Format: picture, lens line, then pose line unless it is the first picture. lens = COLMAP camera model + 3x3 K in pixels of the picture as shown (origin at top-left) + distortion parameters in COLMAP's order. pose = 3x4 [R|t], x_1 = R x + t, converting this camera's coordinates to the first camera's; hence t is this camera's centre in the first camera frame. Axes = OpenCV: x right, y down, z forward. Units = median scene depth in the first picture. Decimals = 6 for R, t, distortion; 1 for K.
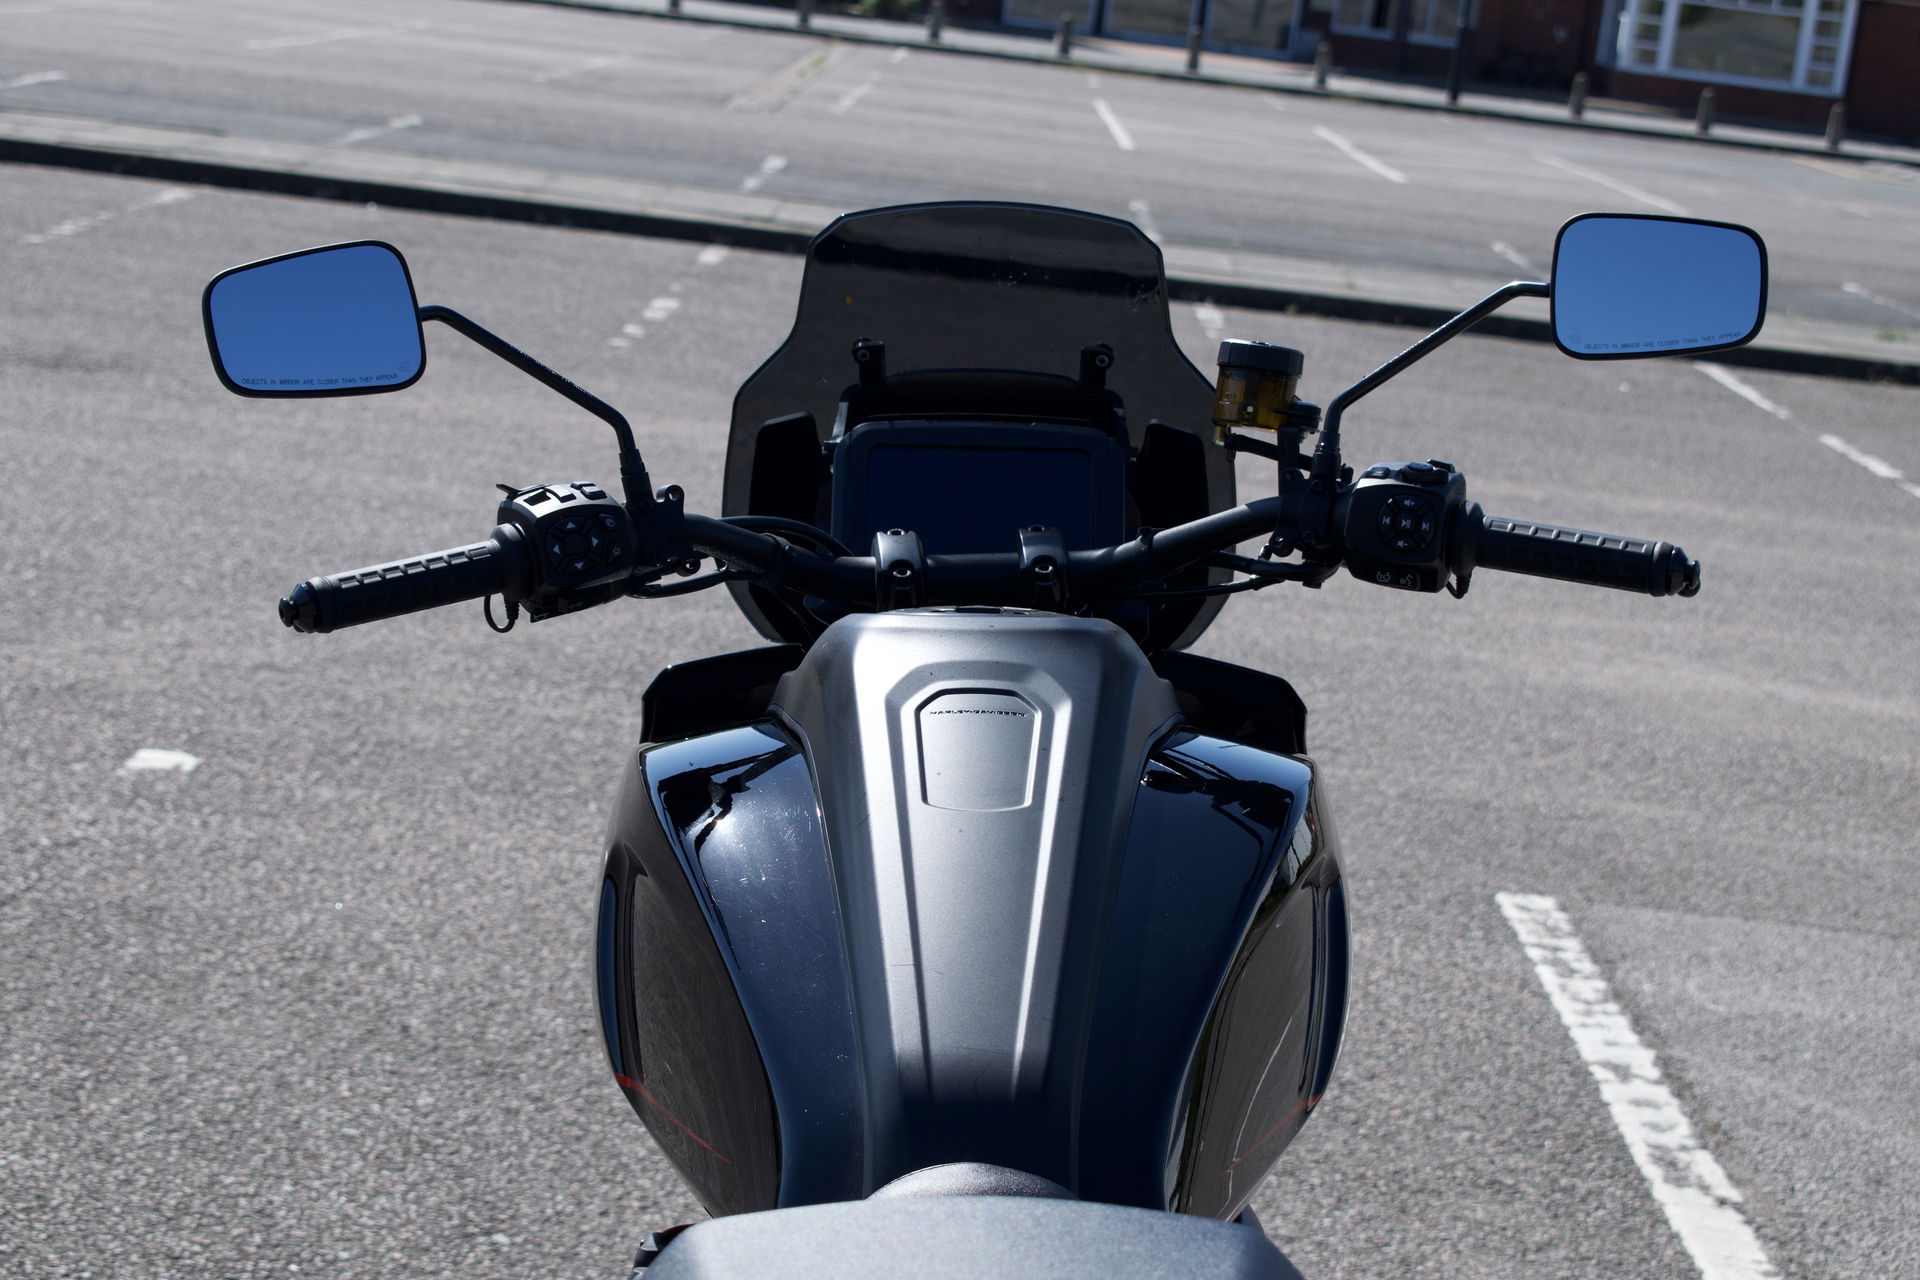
lens RADIAL K [[3960.3, 0, 961.2], [0, 3960.3, 641.6], [0, 0, 1]] dist [0.100613, 0.000000]
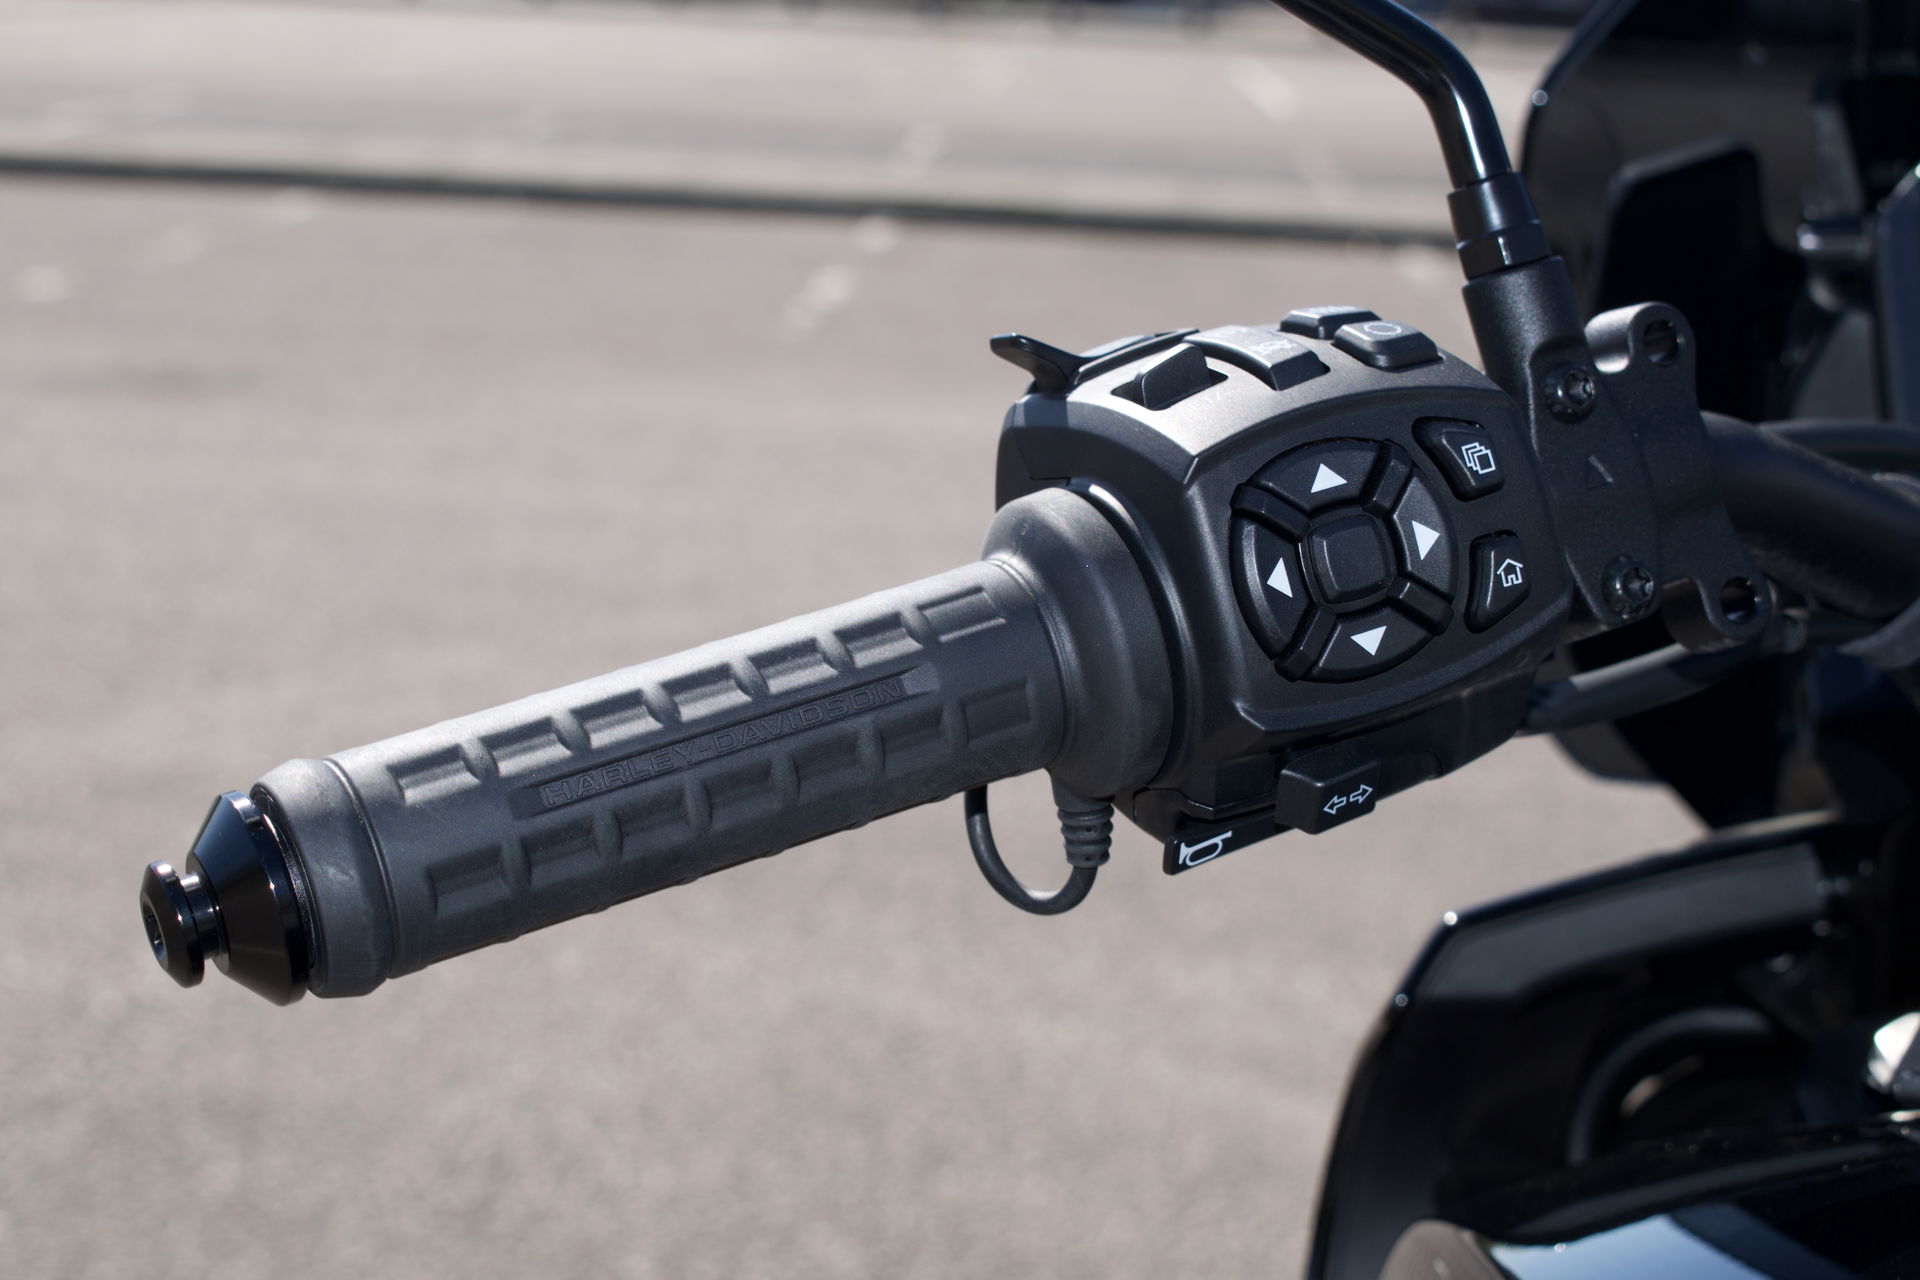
lens RADIAL K [[3834.2, 0, 959.2], [0, 3834.2, 638.5], [0, 0, 1]] dist [-0.010033, 0.000000]
pose [[0.997558, -0.058872, -0.037577, -0.111716], [0.058954, 0.998260, 0.001093, -0.020905], [0.037447, -0.003306, 0.999293, 0.756625]]
